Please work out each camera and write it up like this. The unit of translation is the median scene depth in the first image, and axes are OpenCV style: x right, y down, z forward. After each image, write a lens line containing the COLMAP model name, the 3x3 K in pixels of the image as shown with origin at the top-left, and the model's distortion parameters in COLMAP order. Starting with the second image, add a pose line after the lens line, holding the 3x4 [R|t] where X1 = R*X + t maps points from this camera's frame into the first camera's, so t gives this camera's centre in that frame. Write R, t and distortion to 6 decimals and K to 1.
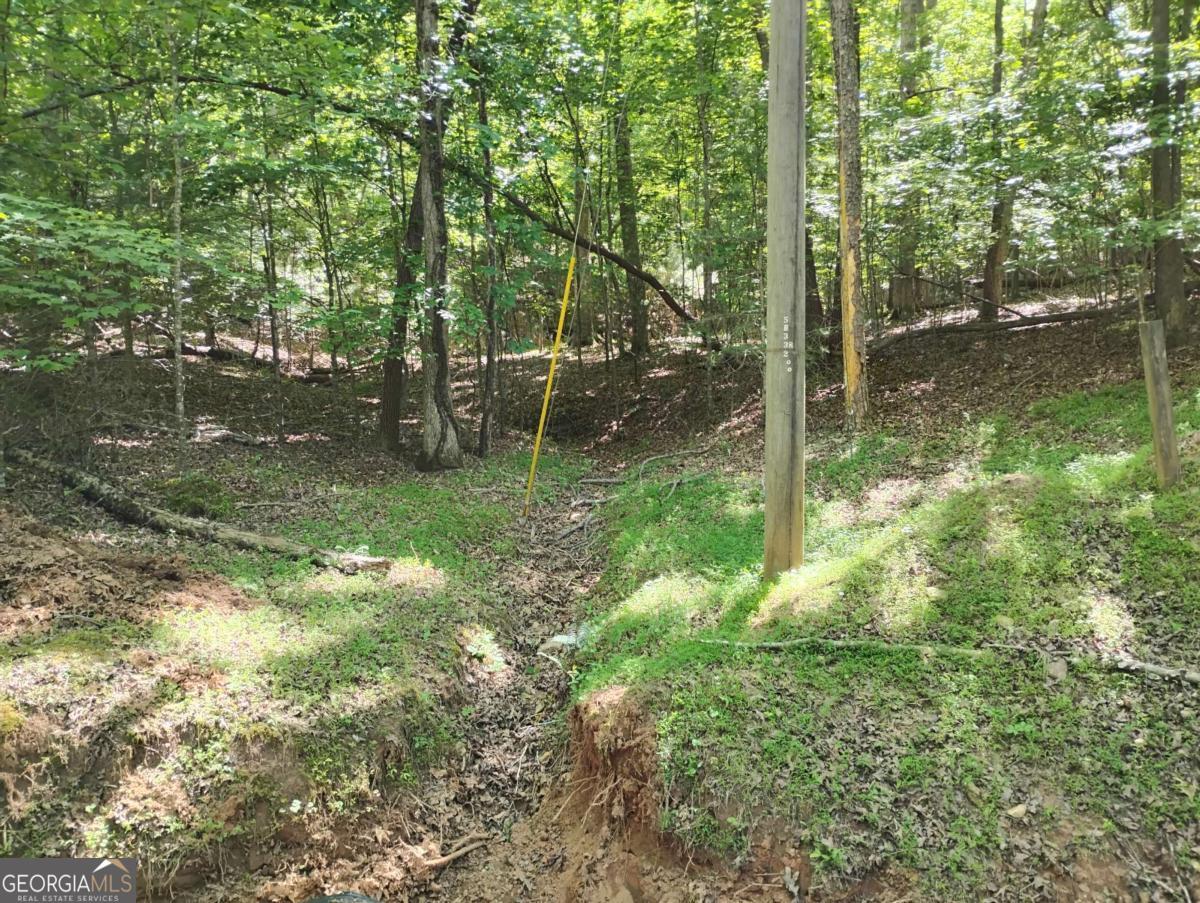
lens RADIAL K [[986.6, 0, 602.1], [0, 986.6, 450.3], [0, 0, 1]] dist [0.040984, -0.072181]
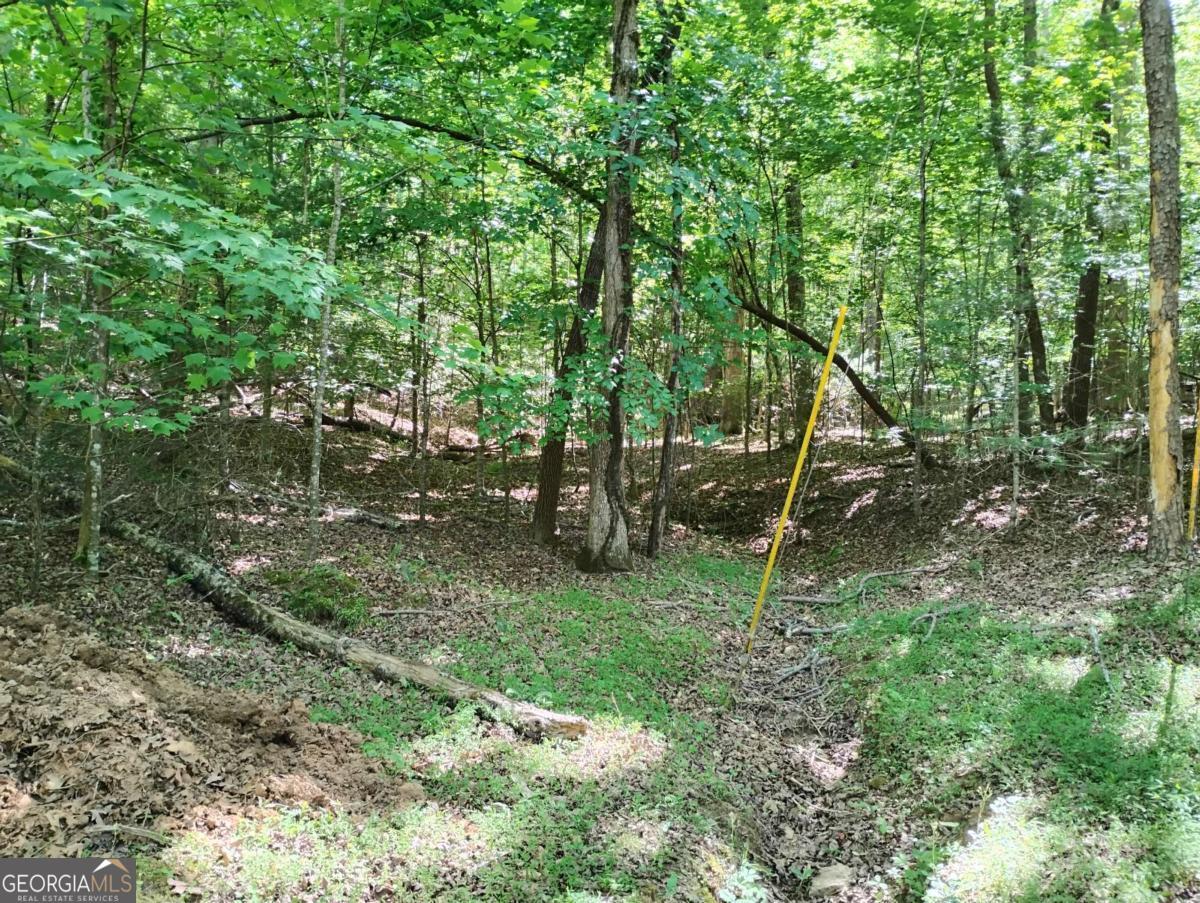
lens RADIAL K [[986.6, 0, 598.2], [0, 986.6, 451.7], [0, 0, 1]] dist [0.040984, -0.072181]
pose [[0.991286, 0.048358, -0.122534, -0.102495], [-0.058907, 0.994725, -0.083982, -0.014429], [0.117826, 0.090468, 0.988905, 0.235855]]
